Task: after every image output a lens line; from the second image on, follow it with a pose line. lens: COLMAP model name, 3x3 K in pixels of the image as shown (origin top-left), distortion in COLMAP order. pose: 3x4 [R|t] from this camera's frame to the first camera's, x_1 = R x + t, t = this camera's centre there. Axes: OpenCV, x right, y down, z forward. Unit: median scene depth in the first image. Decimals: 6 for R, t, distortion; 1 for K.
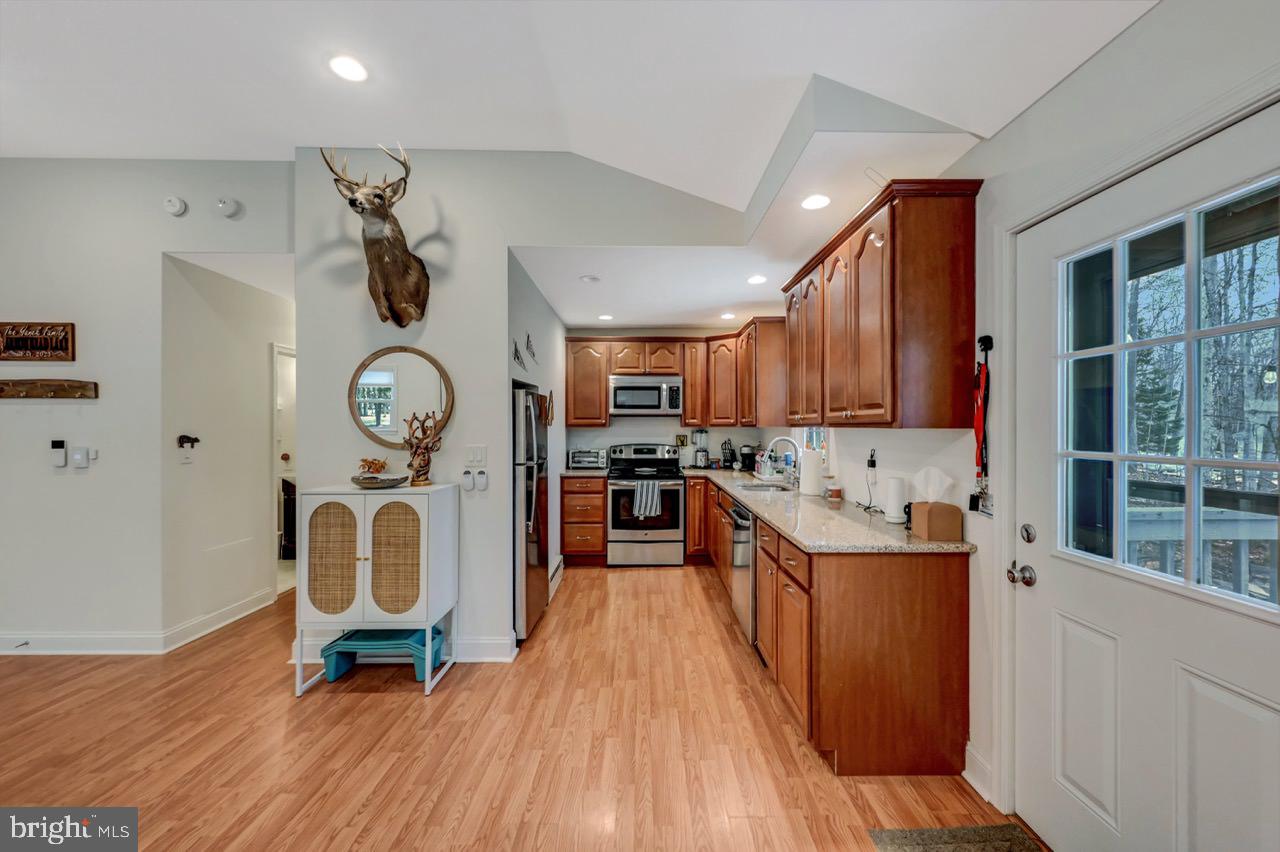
lens RADIAL K [[521.6, 0, 640.3], [0, 521.6, 423.8], [0, 0, 1]] dist [0.000862, 0.000257]
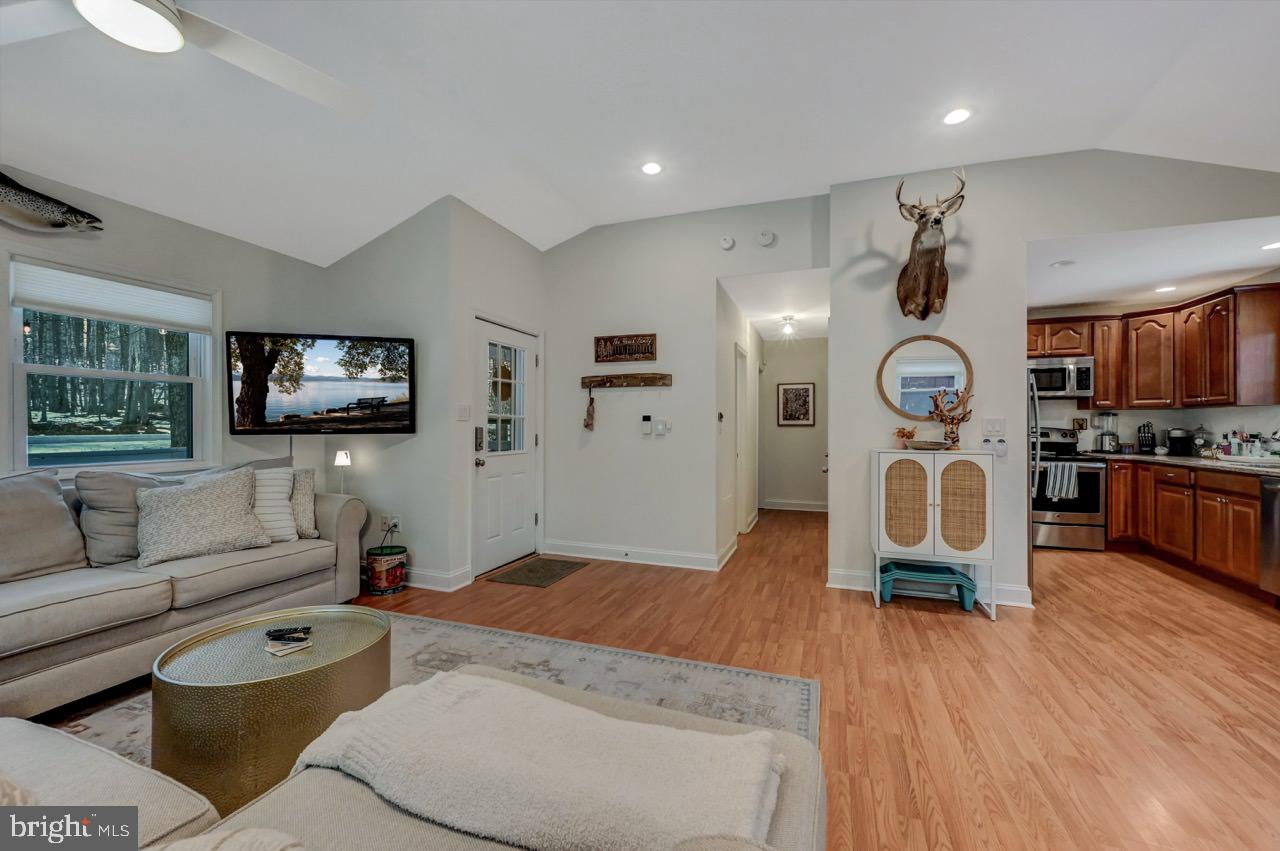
lens RADIAL K [[521.6, 0, 640.3], [0, 521.6, 423.3], [0, 0, 1]] dist [0.000862, 0.000257]
pose [[0.933282, -0.000351, -0.359145, -0.614667], [0.001896, 0.999990, 0.003951, 0.047162], [0.359140, -0.004368, 0.933274, -0.350319]]
